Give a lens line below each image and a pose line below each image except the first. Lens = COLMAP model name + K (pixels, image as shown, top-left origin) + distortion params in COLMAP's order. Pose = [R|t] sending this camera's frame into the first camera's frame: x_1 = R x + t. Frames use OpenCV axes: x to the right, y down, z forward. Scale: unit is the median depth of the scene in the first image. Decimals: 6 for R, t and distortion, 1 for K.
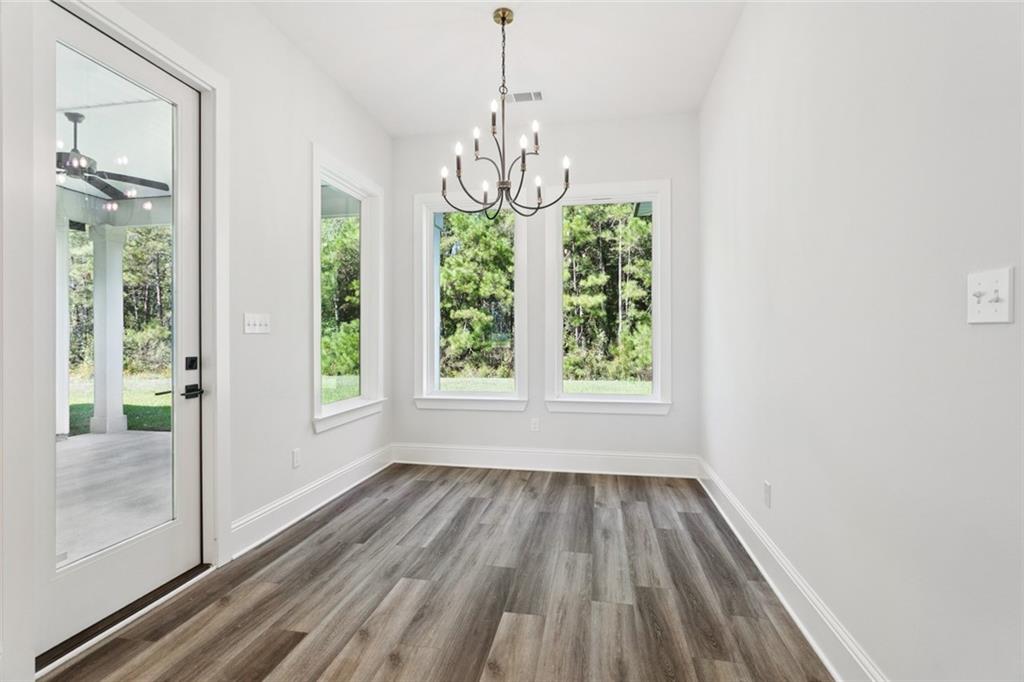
lens RADIAL K [[484.0, 0, 509.3], [0, 484.0, 333.3], [0, 0, 1]] dist [0.002841, 0.000448]
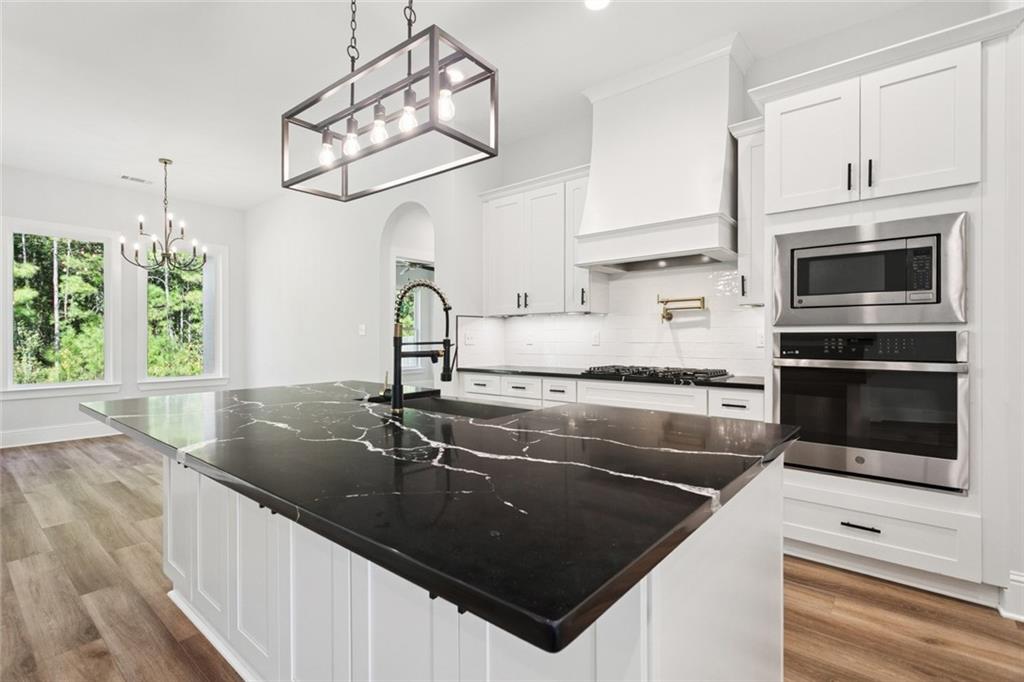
lens RADIAL K [[484.0, 0, 514.5], [0, 484.0, 337.1], [0, 0, 1]] dist [0.002841, 0.000448]
pose [[0.492433, -0.002706, 0.870346, -0.120298], [0.000332, 0.999996, 0.002921, -0.000187], [-0.870350, -0.001150, 0.492432, -0.130893]]
